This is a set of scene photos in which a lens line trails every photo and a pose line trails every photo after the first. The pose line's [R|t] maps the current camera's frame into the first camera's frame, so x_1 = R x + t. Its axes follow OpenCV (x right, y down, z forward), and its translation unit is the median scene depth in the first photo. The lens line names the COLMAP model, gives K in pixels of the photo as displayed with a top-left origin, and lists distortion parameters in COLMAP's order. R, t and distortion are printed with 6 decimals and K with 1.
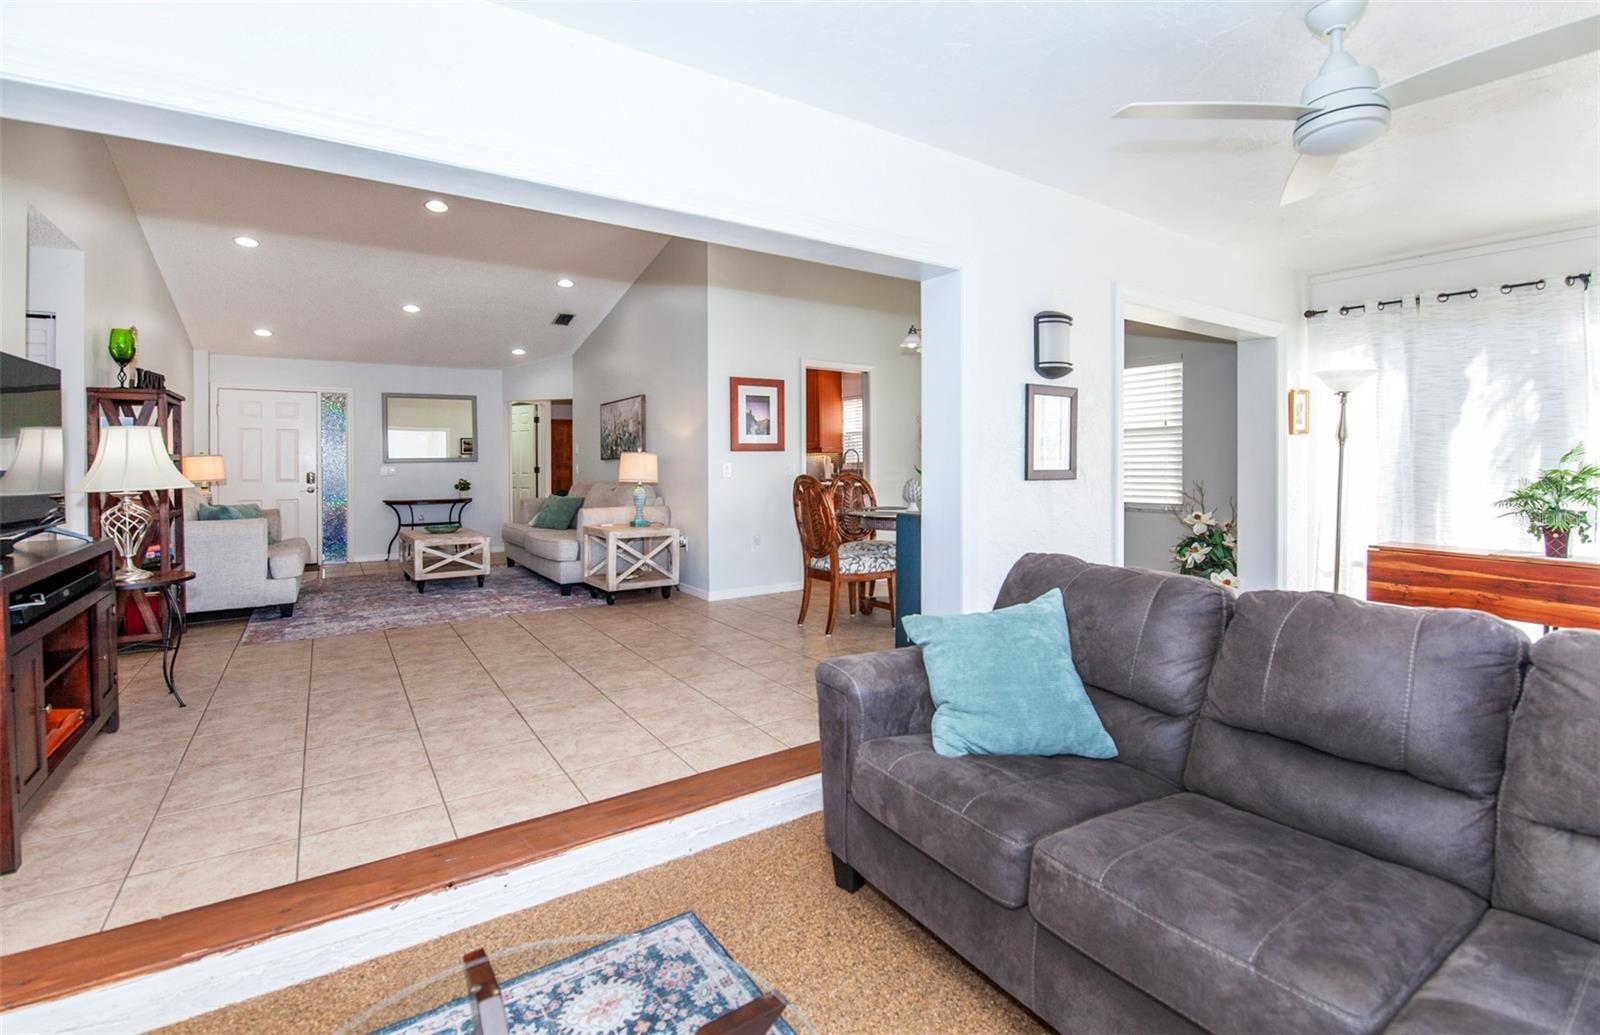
lens RADIAL K [[711.6, 0, 779.5], [0, 711.6, 457.9], [0, 0, 1]] dist [-0.012699, -0.000720]
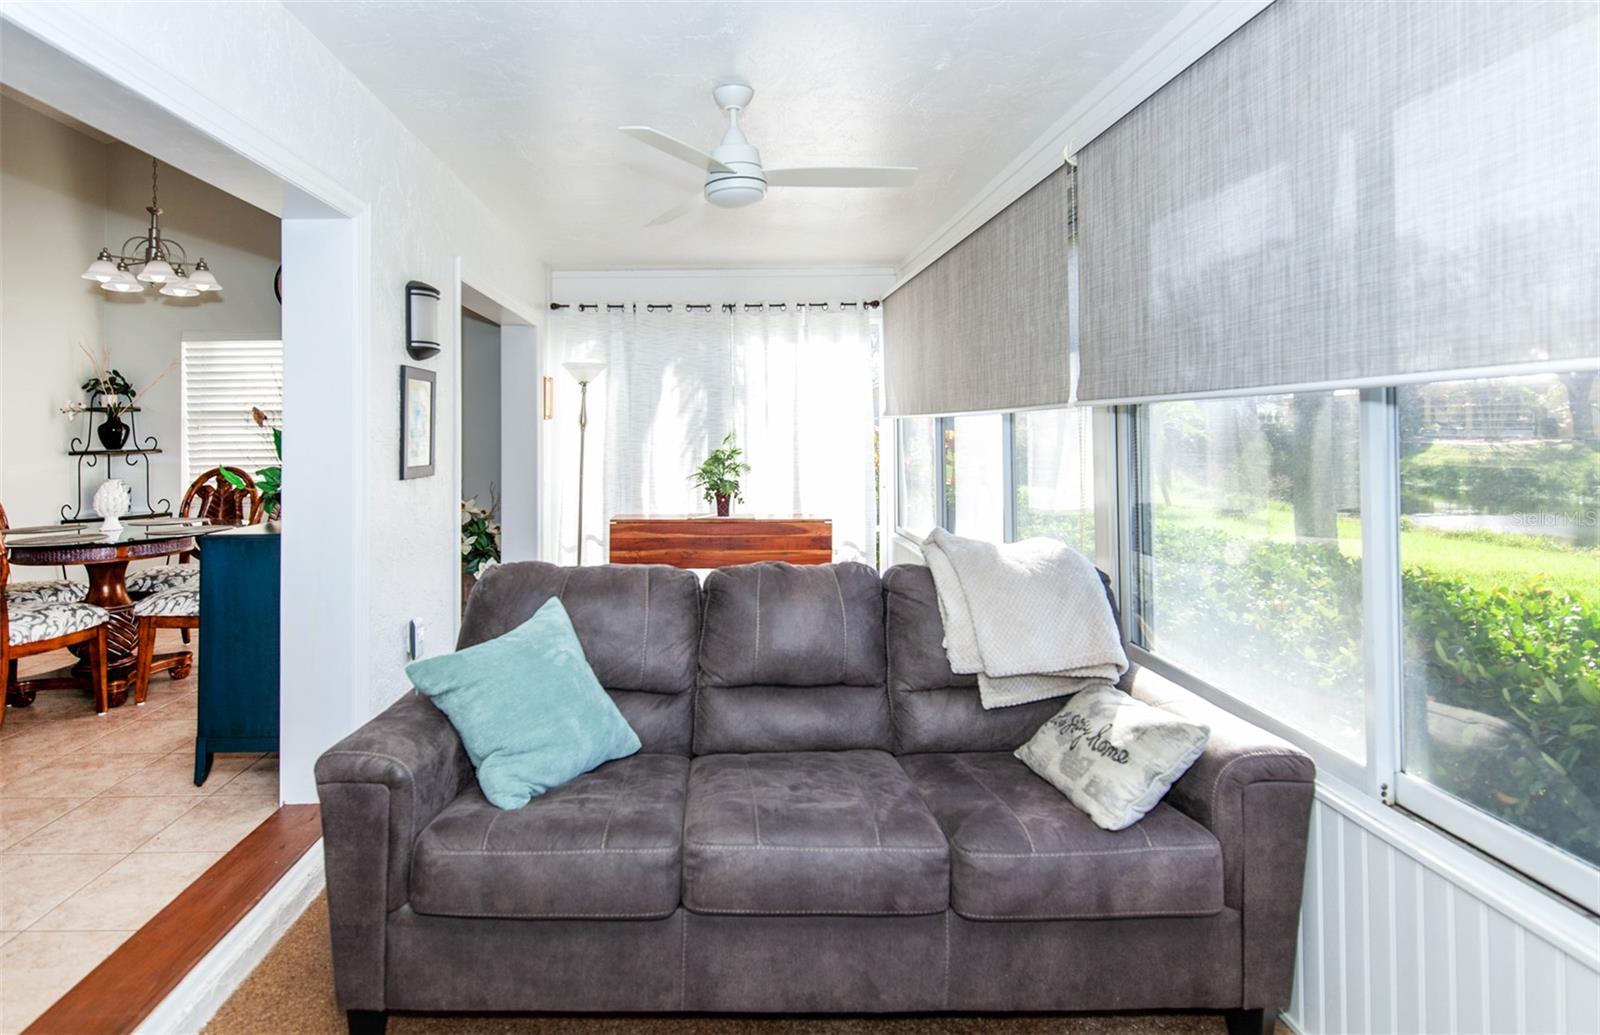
lens RADIAL K [[851.8, 0, 754.3], [0, 851.8, 423.3], [0, 0, 1]] dist [0.005984, -0.000471]
pose [[0.534024, 0.004680, 0.845456, -0.223734], [0.005797, 0.999941, -0.009197, -0.019059], [-0.845449, 0.009813, 0.533965, 0.084621]]
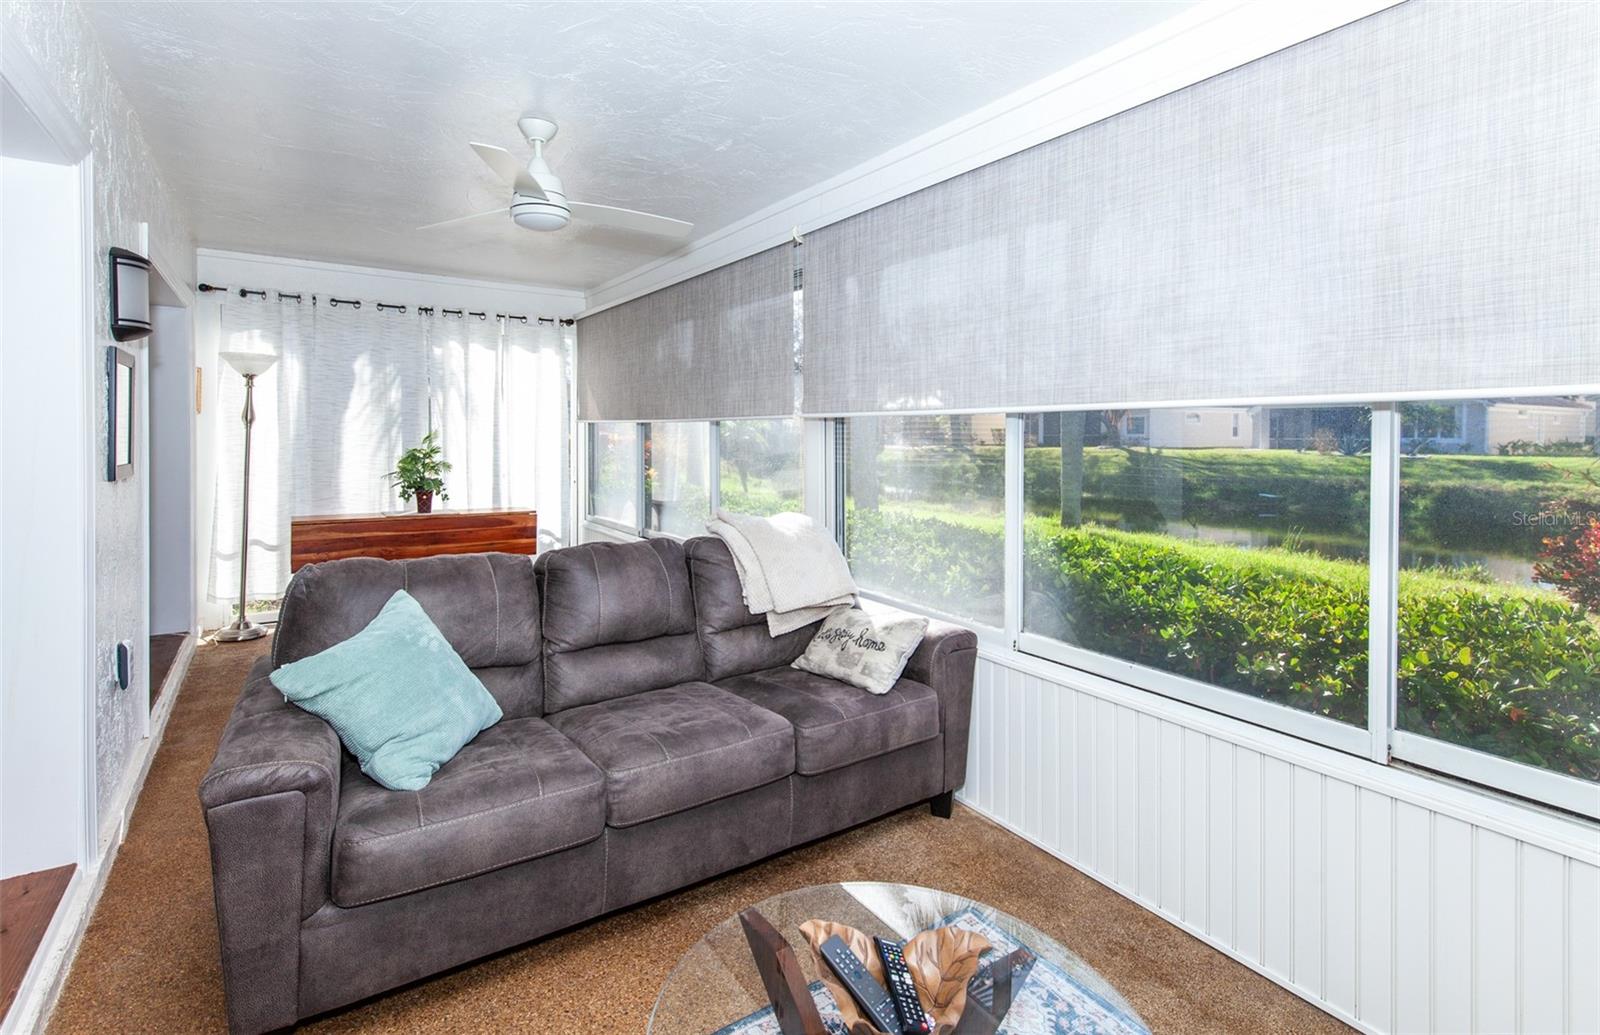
lens RADIAL K [[728.7, 0, 807.4], [0, 728.7, 446.5], [0, 0, 1]] dist [0.033536, -0.013205]
pose [[-0.014985, -0.014761, 0.999779, -0.342614], [-0.008823, 0.999854, 0.014629, -0.016429], [-0.999849, -0.008602, -0.015113, 0.267034]]
